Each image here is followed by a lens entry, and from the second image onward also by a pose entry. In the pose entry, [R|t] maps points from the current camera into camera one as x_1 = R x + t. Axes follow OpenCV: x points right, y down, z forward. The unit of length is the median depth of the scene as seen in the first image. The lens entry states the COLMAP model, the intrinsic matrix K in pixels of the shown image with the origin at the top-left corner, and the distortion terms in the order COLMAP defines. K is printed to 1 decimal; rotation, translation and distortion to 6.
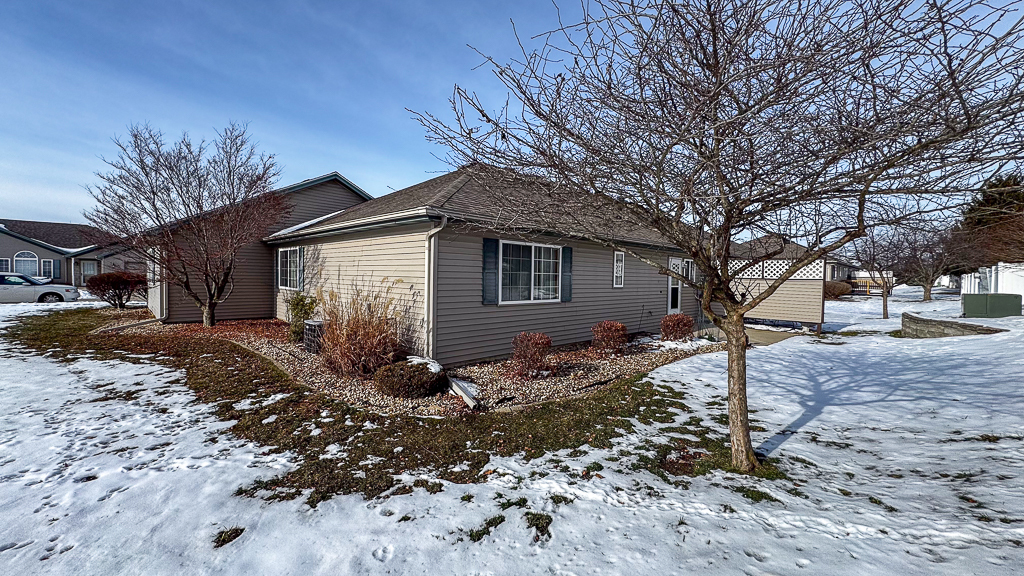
lens RADIAL K [[408.0, 0, 503.9], [0, 408.0, 288.1], [0, 0, 1]] dist [-0.000900, 0.000468]
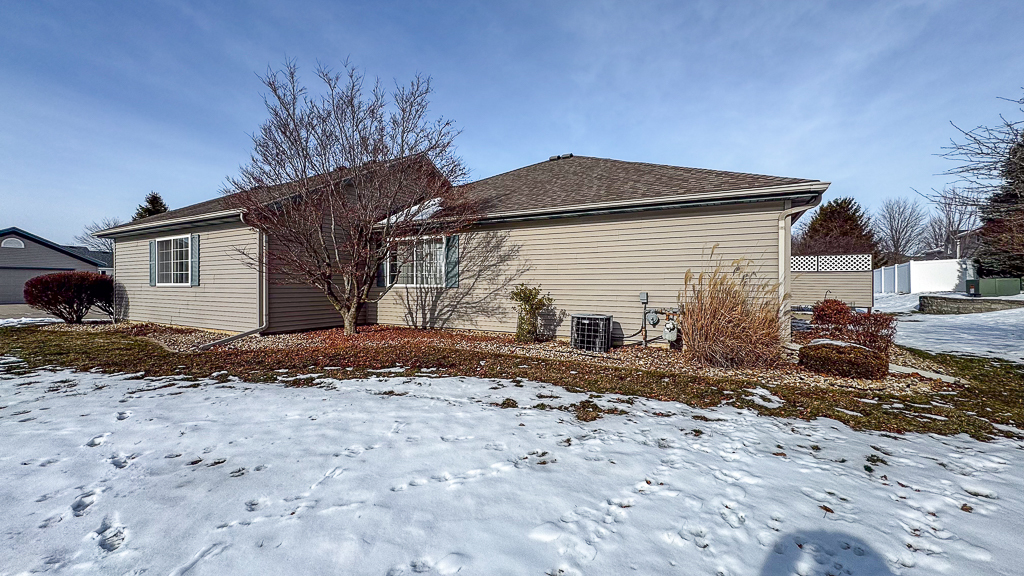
lens RADIAL K [[408.0, 0, 511.1], [0, 408.0, 286.4], [0, 0, 1]] dist [-0.000900, 0.000468]
pose [[0.957896, -0.016072, 0.286666, -0.761584], [0.021978, 0.999607, -0.017395, 0.029556], [-0.286274, 0.022962, 0.957873, 0.191478]]
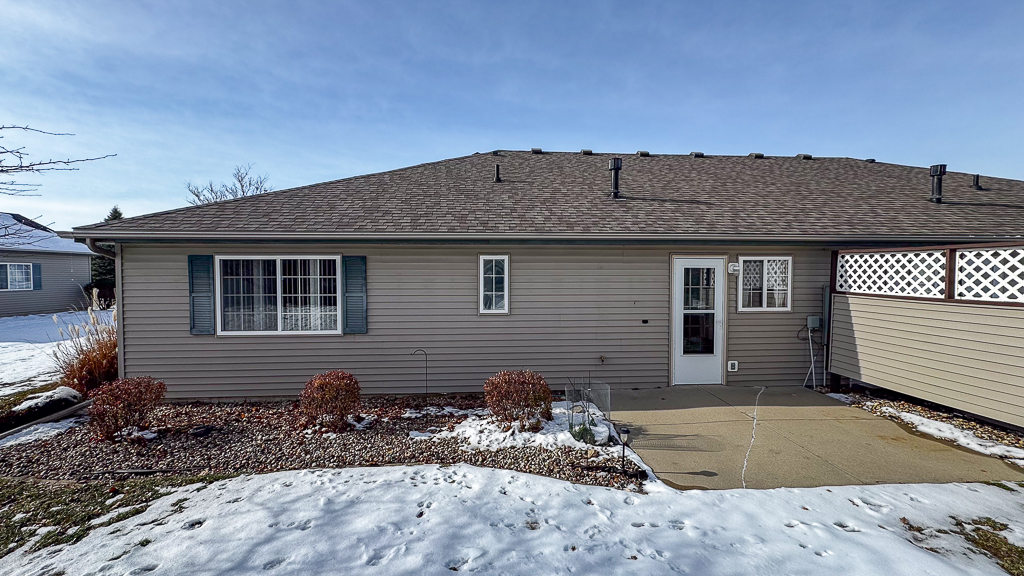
lens RADIAL K [[408.0, 0, 509.9], [0, 408.0, 287.7], [0, 0, 1]] dist [-0.000900, 0.000468]
pose [[0.758816, 0.007618, -0.651261, 0.806708], [-0.001512, 0.999950, 0.009935, -0.053079], [0.651304, -0.006554, 0.758789, 0.638753]]
